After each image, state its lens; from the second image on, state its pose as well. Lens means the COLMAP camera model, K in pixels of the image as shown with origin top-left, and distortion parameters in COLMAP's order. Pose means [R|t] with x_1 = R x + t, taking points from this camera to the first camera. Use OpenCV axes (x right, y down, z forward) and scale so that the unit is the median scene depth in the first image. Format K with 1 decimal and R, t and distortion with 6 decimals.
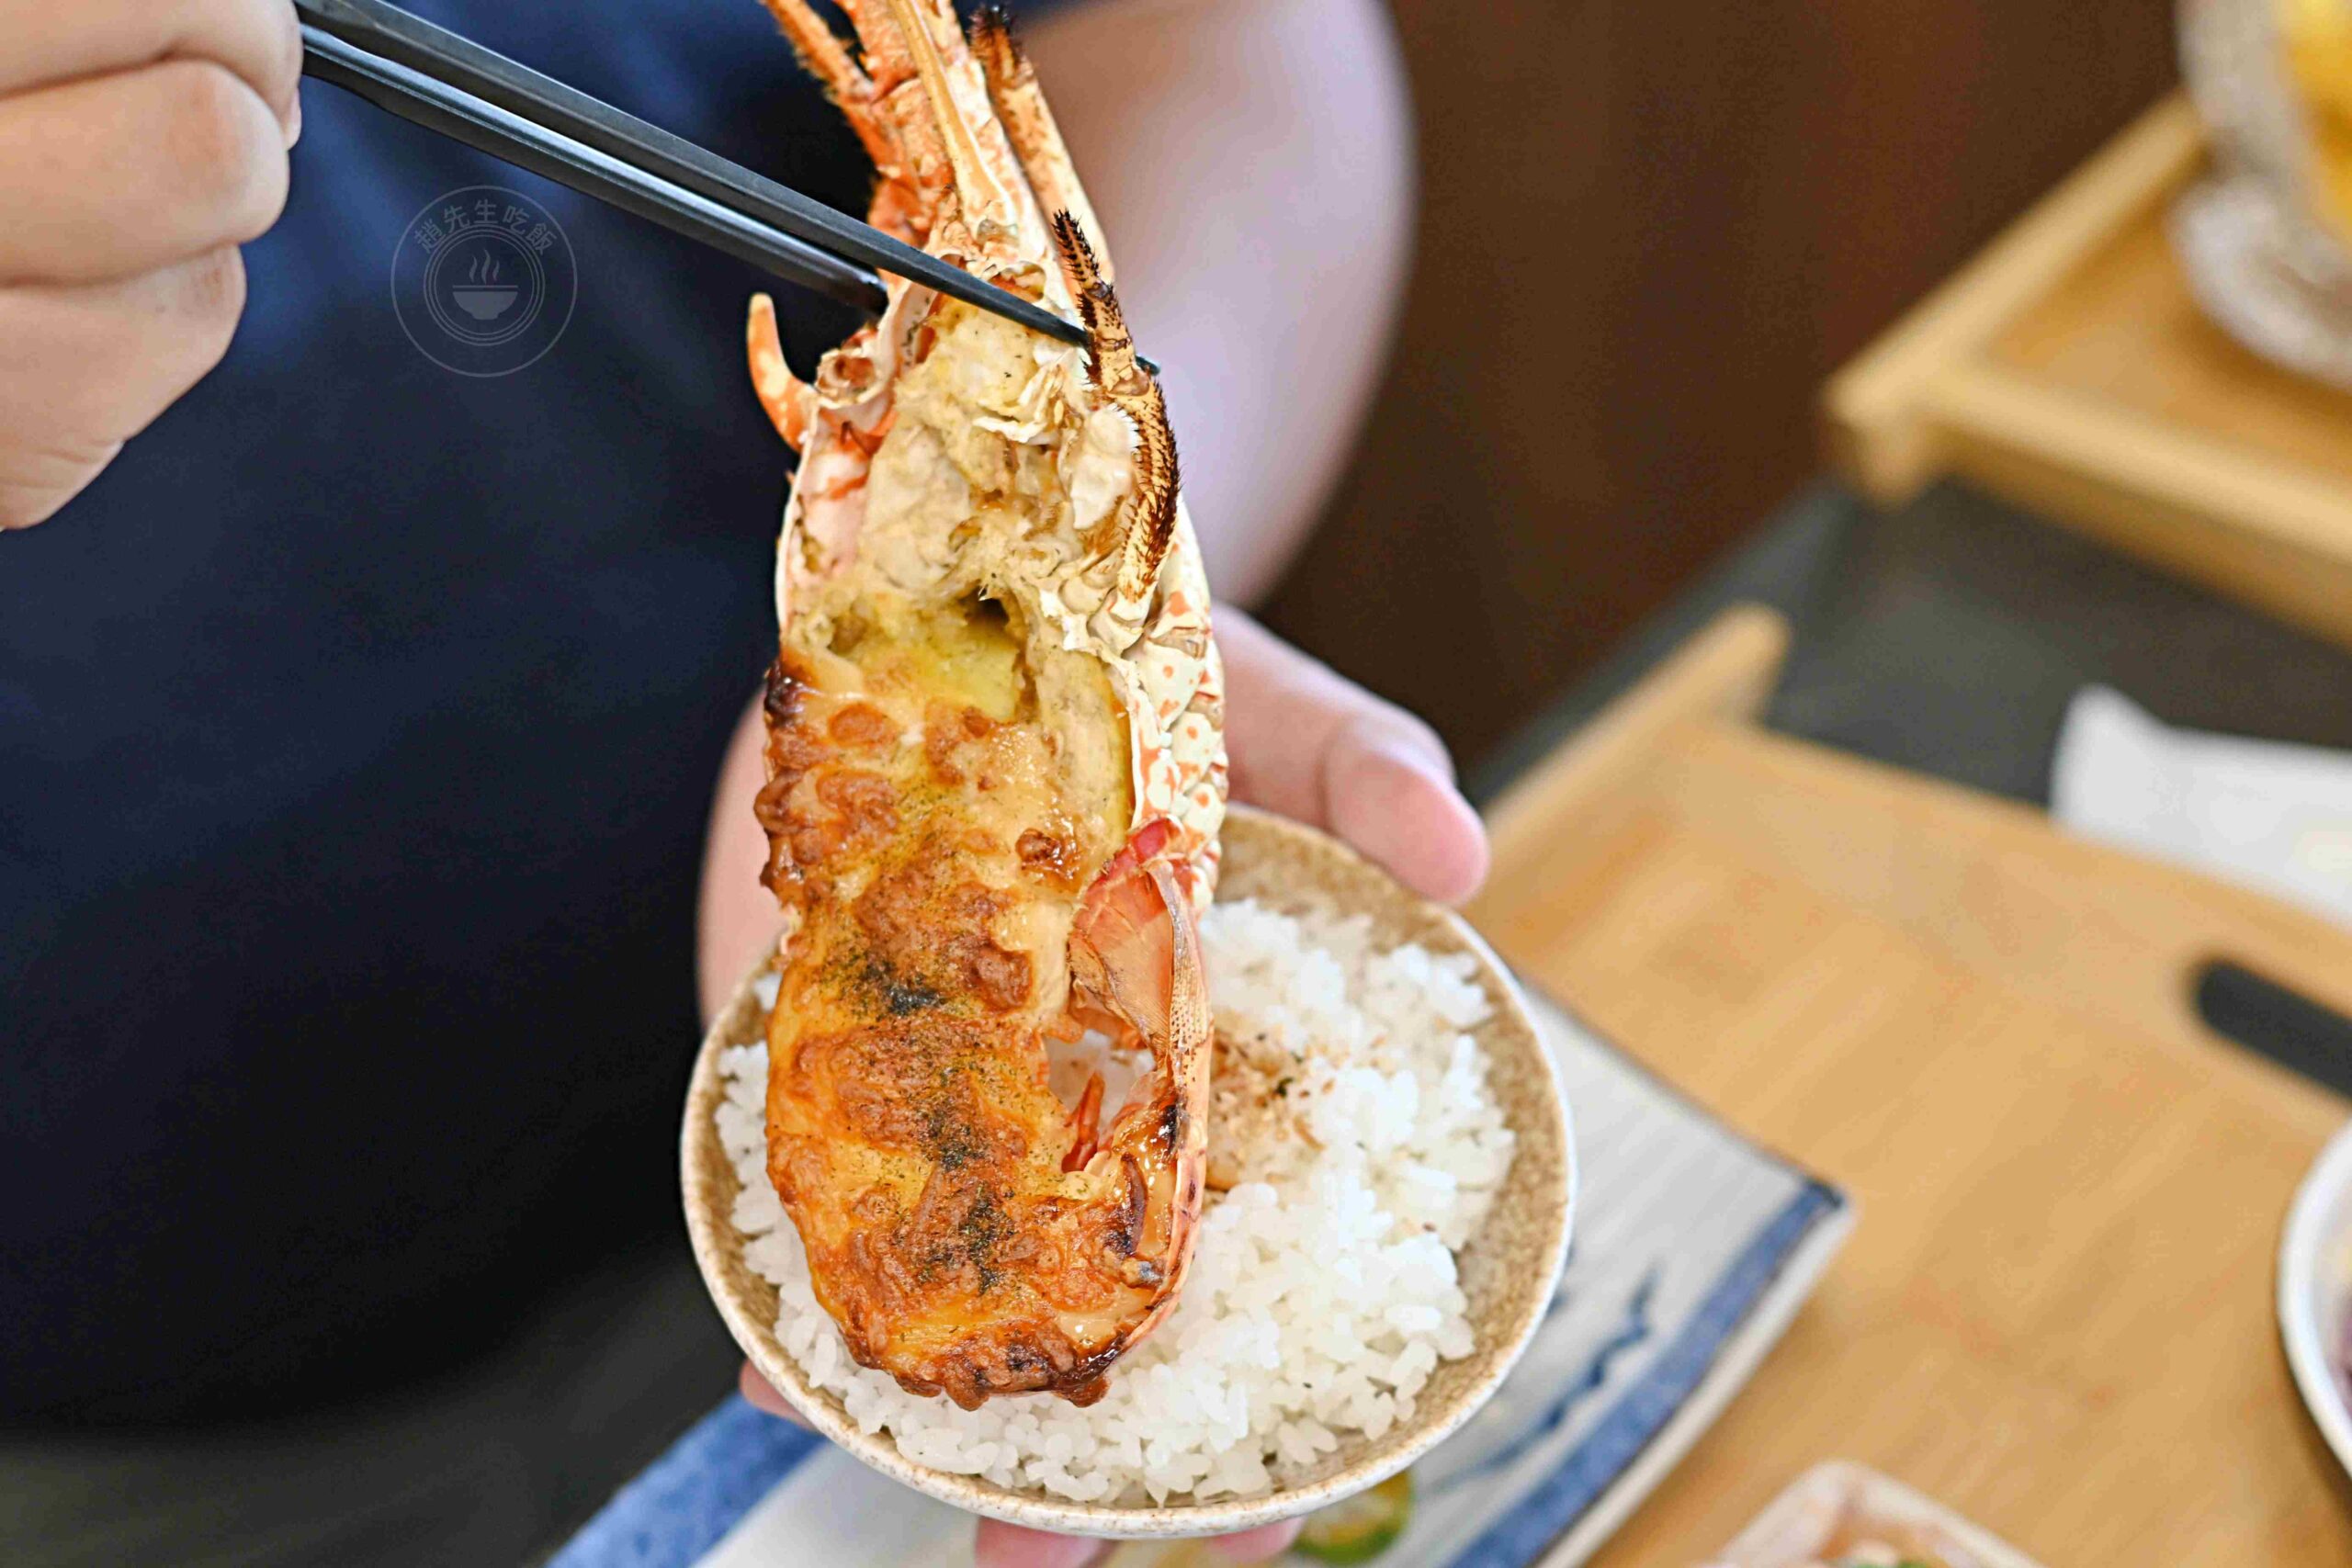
lens RADIAL K [[5074.1, 0, 1173.9], [0, 5074.1, 783.3], [0, 0, 1]] dist [-0.009502, 0.000000]
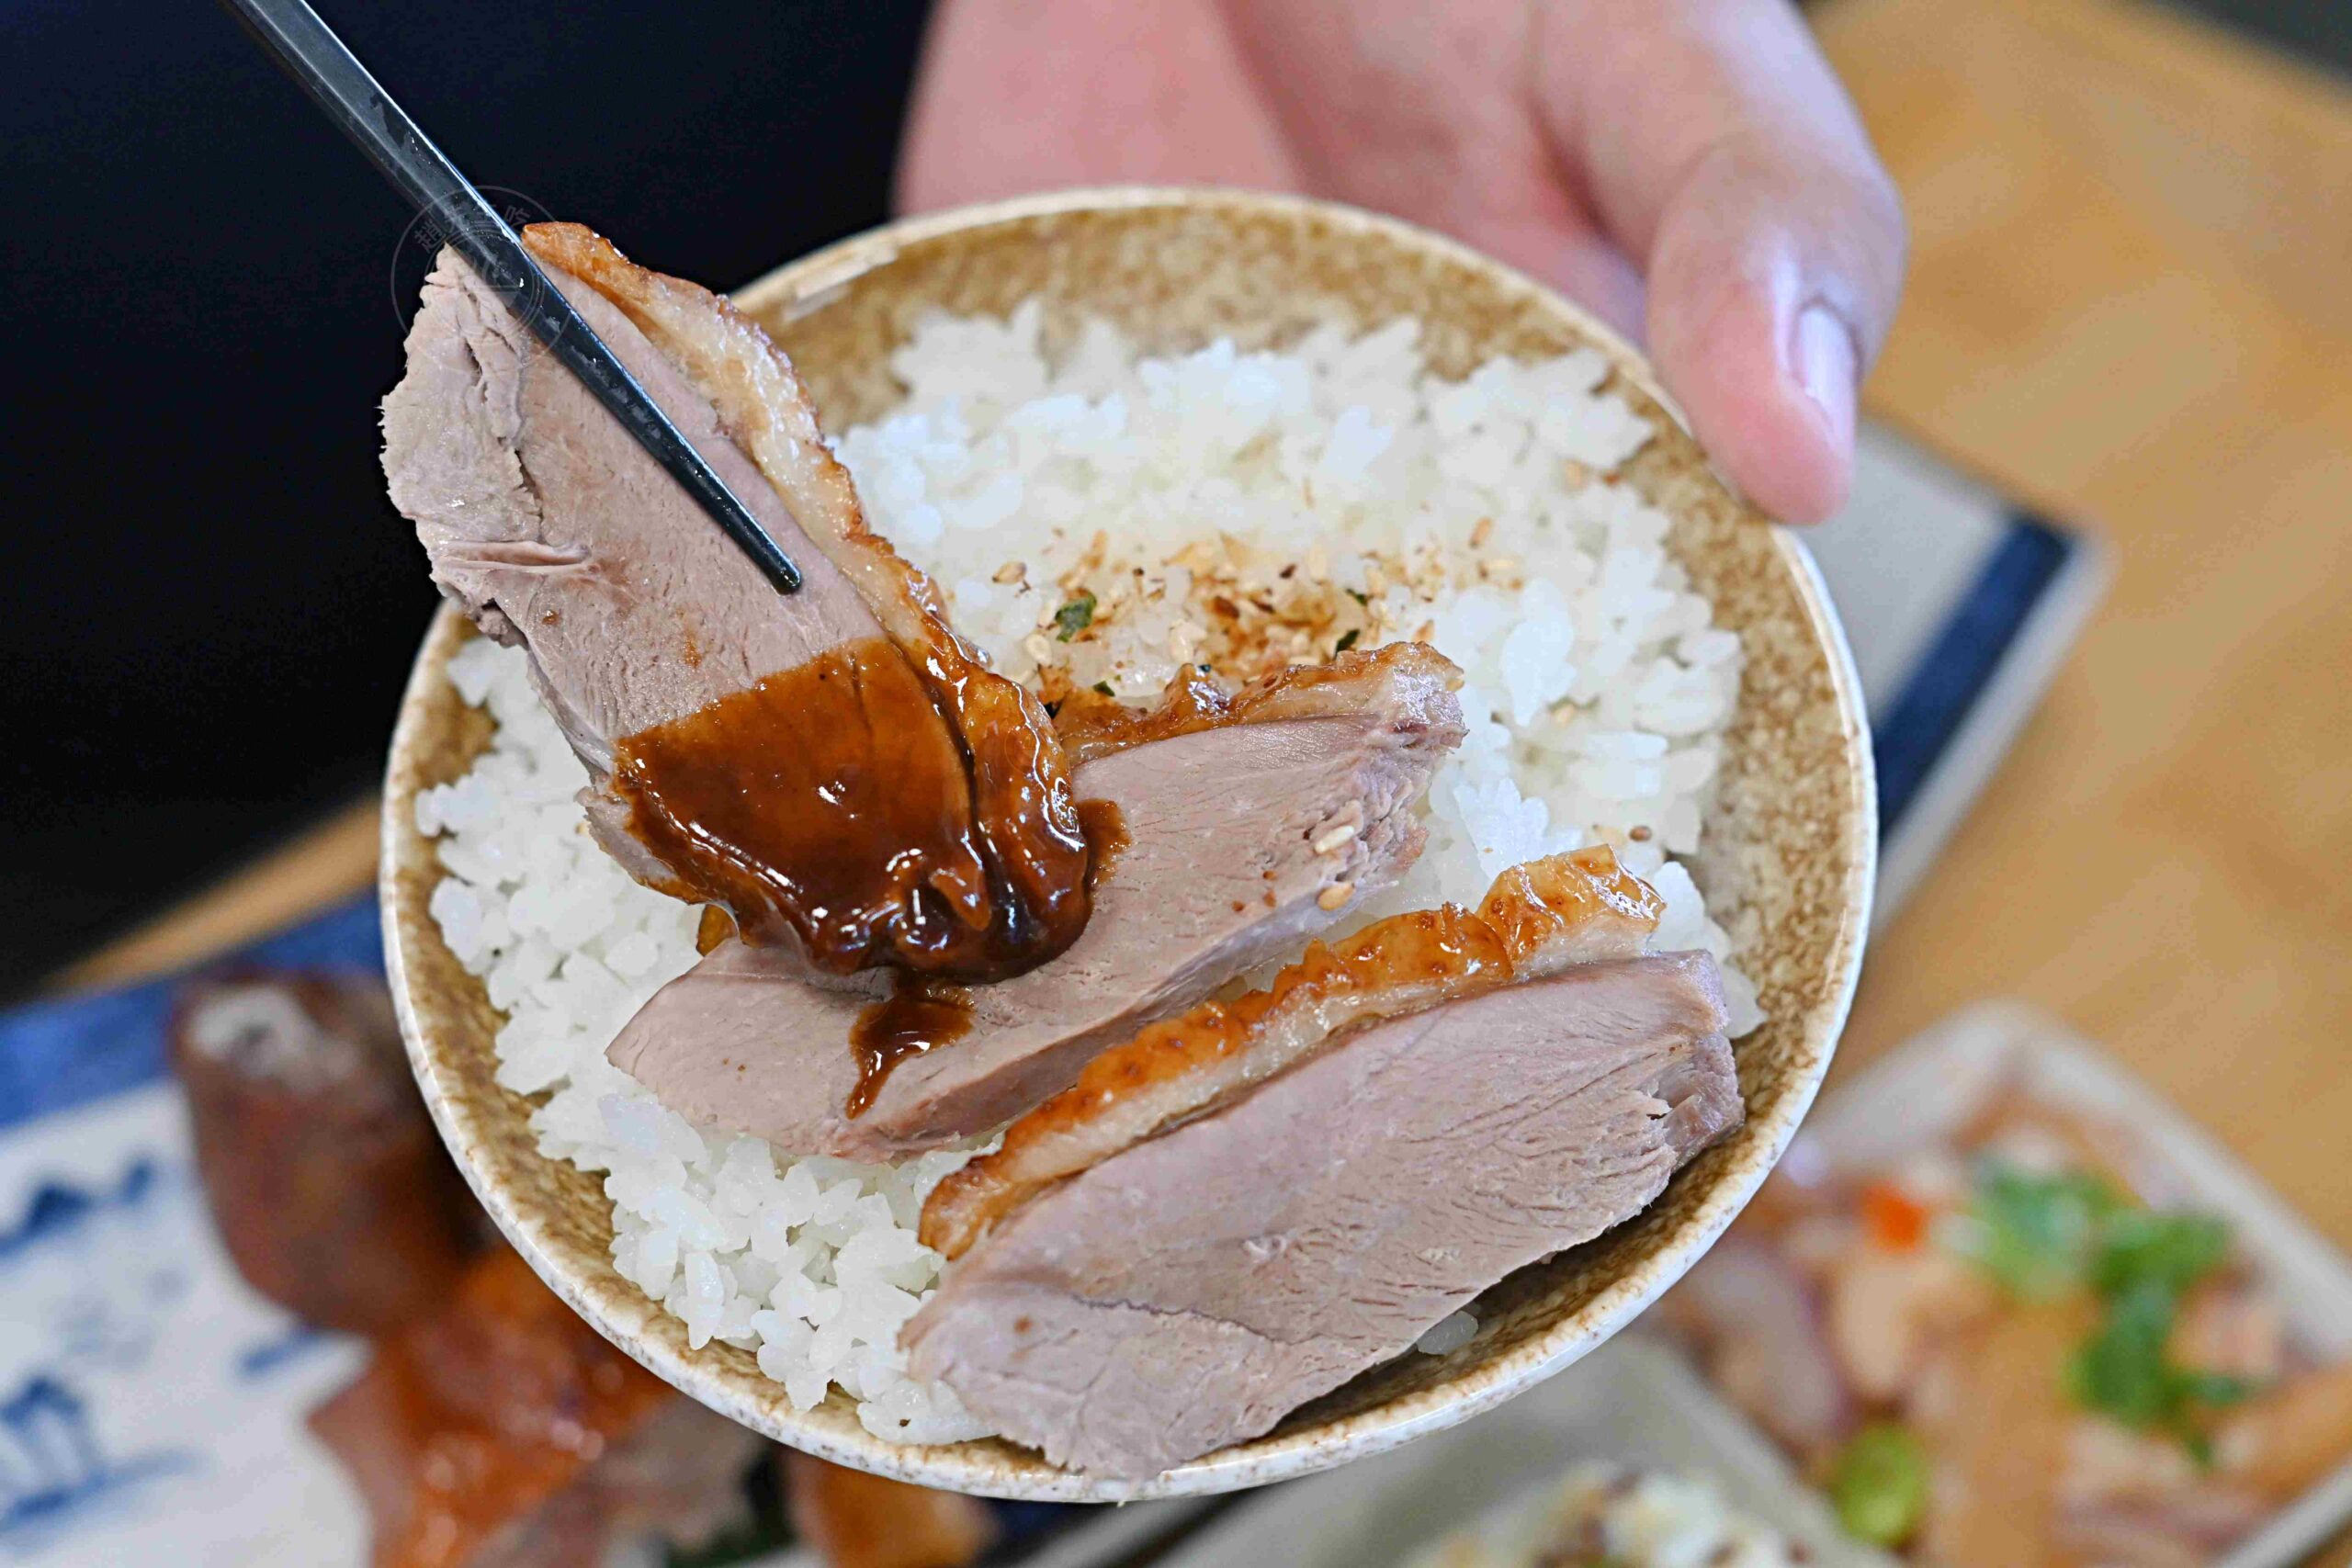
lens RADIAL K [[5074.1, 0, 1182.2], [0, 5074.1, 783.7], [0, 0, 1]] dist [-0.009502, 0.000000]
pose [[0.973182, -0.229815, 0.010138, -0.006953], [0.224563, 0.958655, 0.174793, -0.033309], [-0.049889, -0.167829, 0.984553, 0.412318]]
